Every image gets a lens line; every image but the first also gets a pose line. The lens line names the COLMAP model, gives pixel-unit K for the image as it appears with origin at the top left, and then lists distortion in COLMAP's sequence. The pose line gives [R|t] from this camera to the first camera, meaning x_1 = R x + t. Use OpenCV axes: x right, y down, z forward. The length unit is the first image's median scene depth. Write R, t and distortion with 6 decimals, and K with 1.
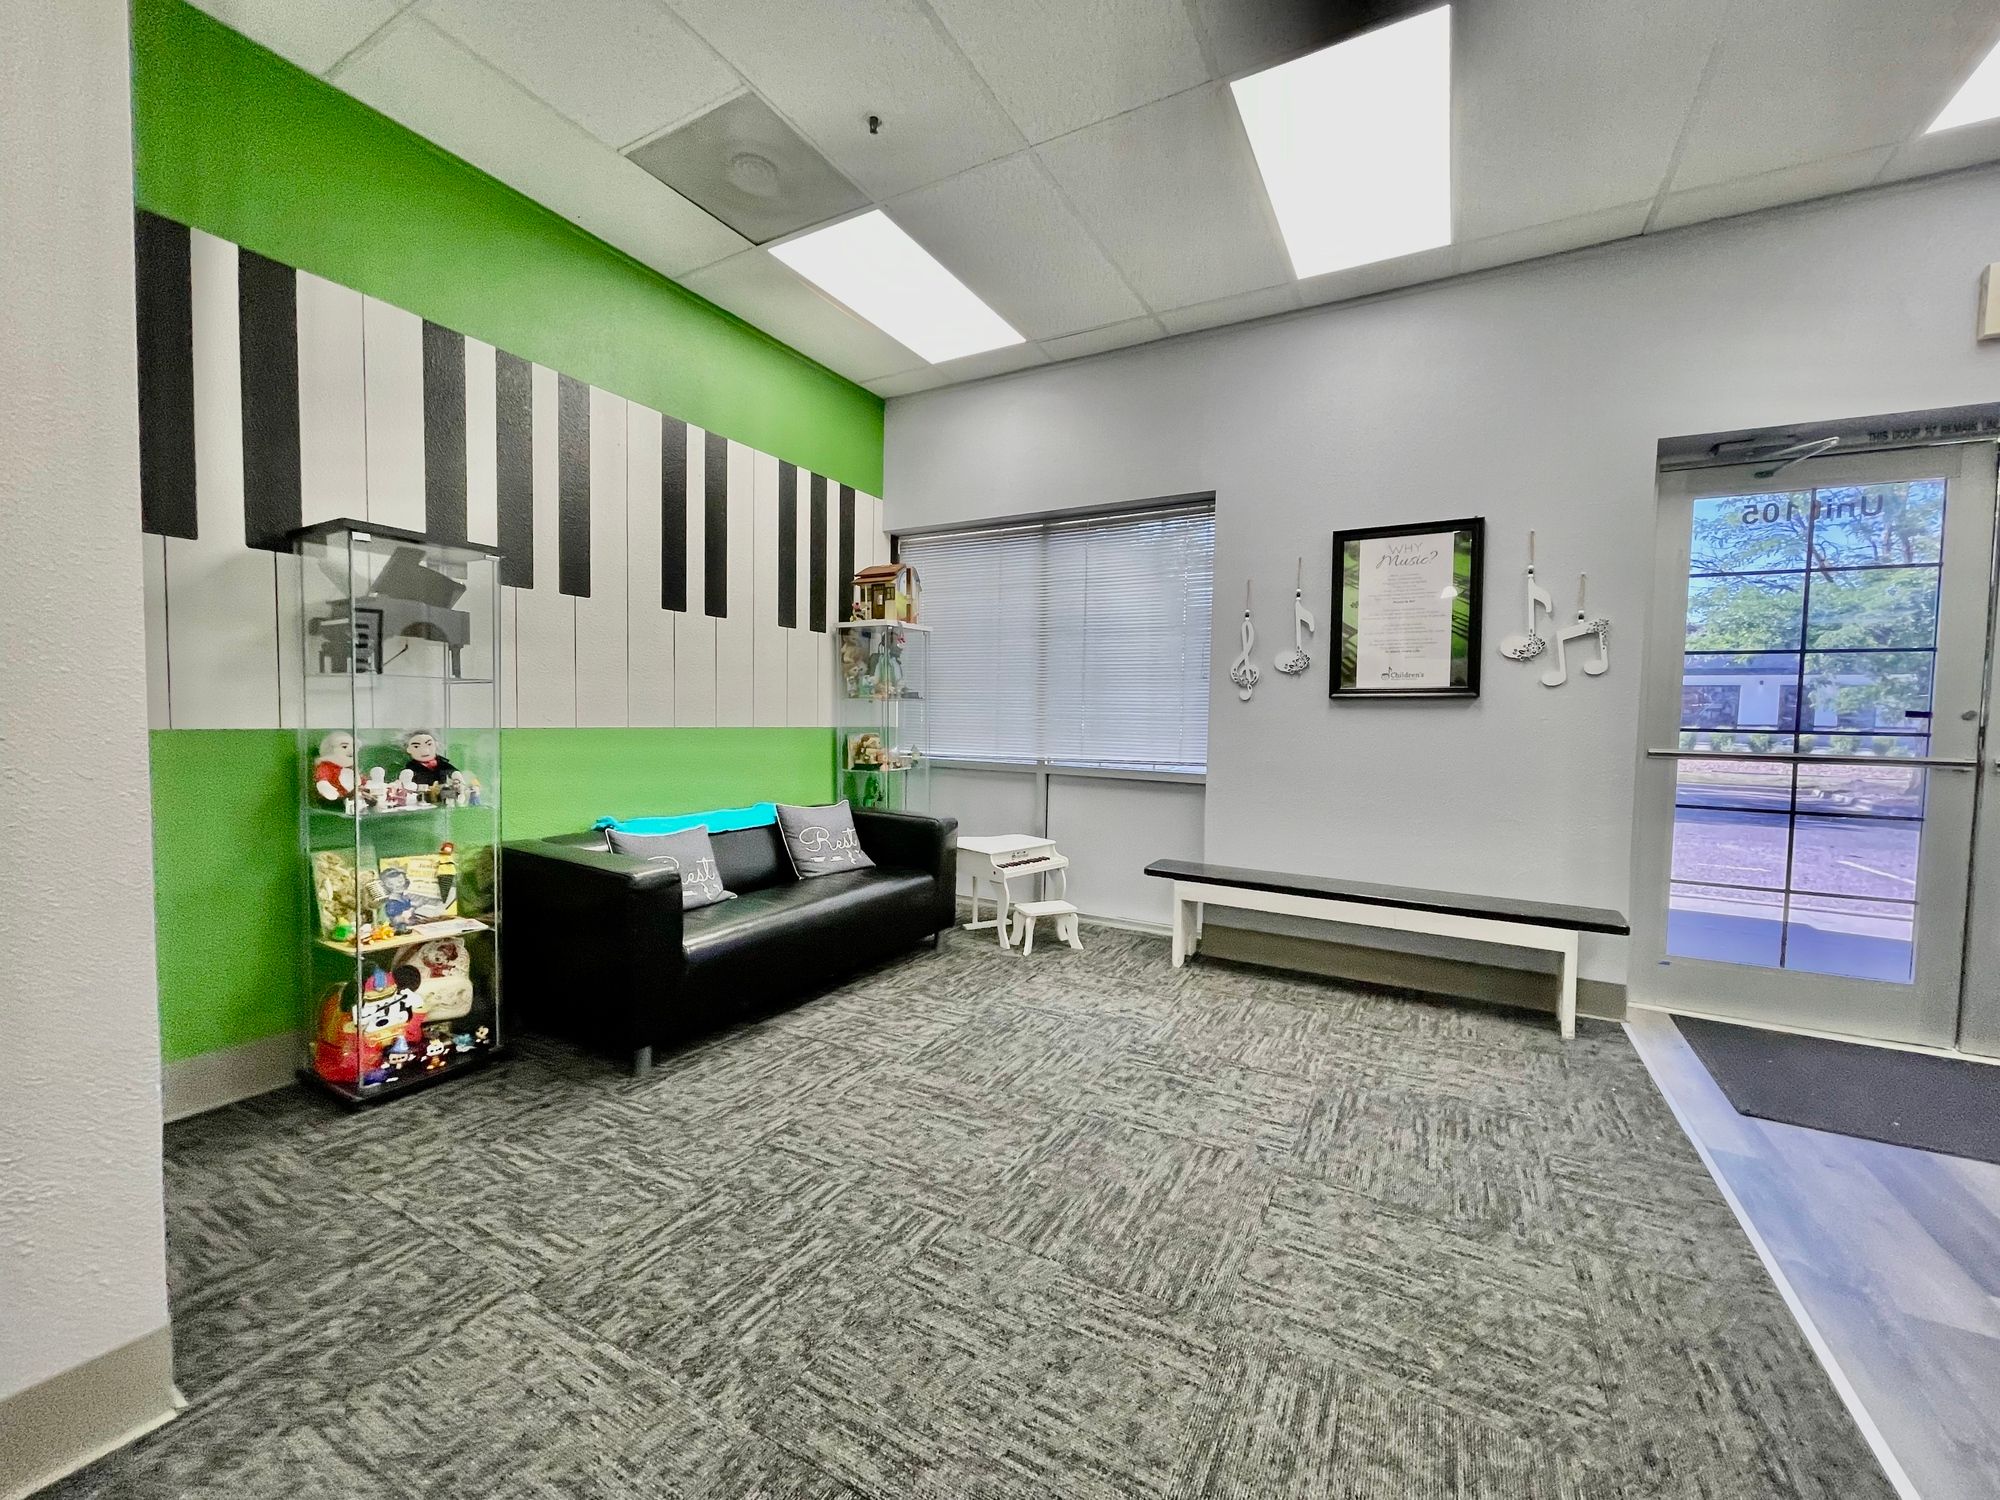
lens RADIAL K [[794.6, 0, 1002.8], [0, 794.6, 756.8], [0, 0, 1]] dist [-0.019702, 0.007607]
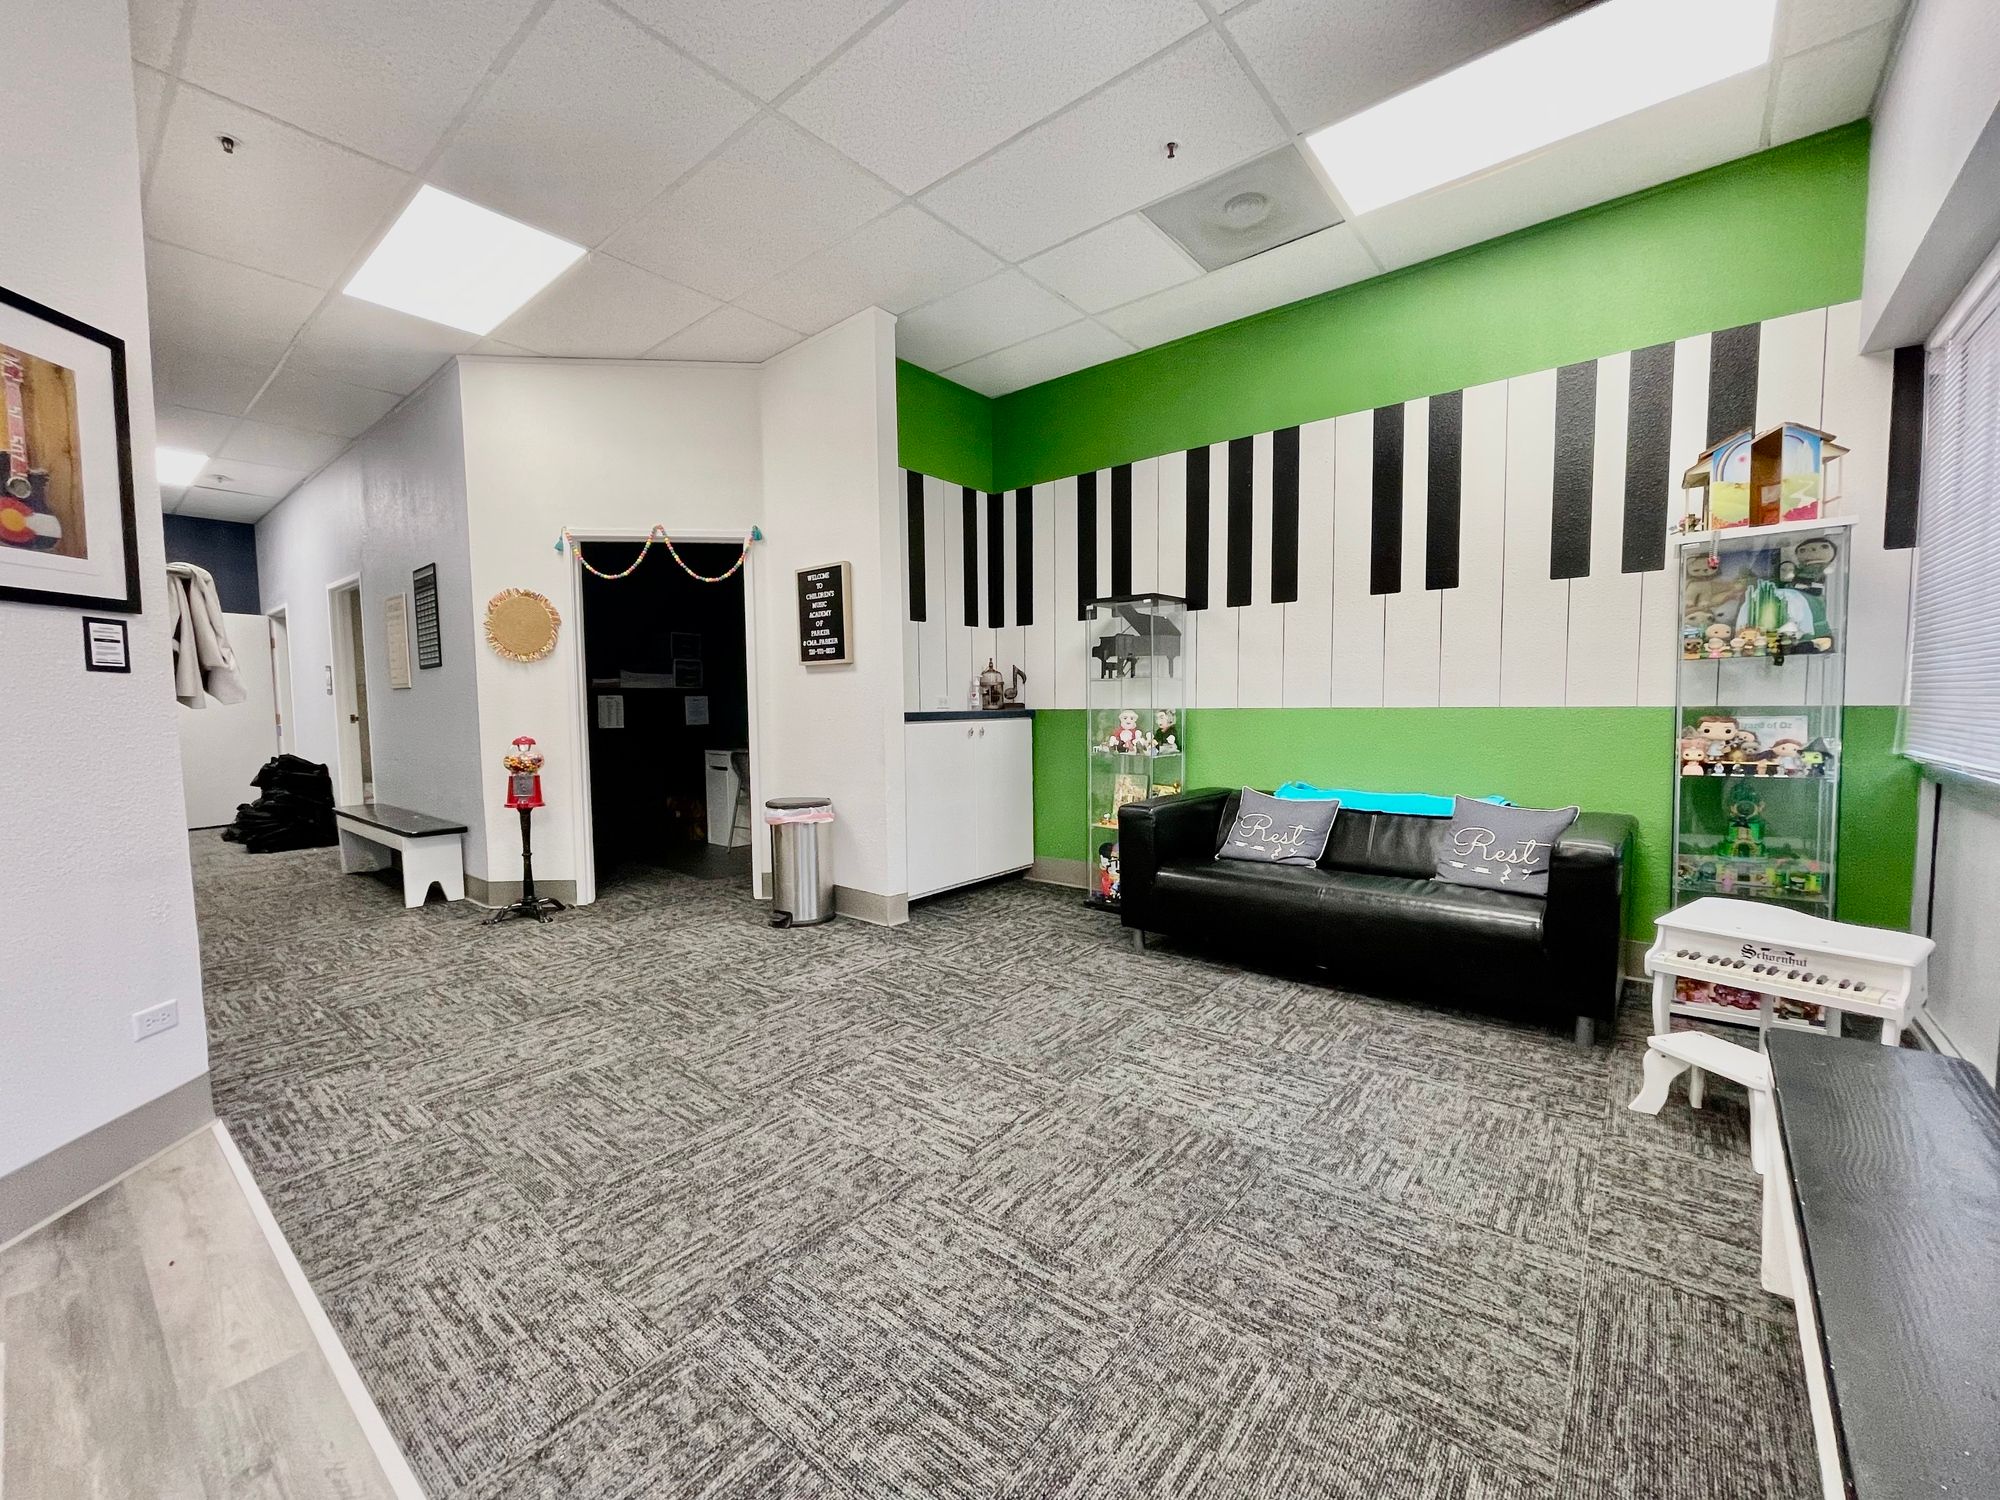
lens RADIAL K [[794.6, 0, 1002.8], [0, 794.6, 756.8], [0, 0, 1]] dist [-0.019702, 0.007607]
pose [[-0.161615, 0.054273, -0.985360, 1.038572], [-0.045854, 0.996995, 0.062434, -0.021147], [0.985788, 0.055273, -0.158641, 1.037847]]
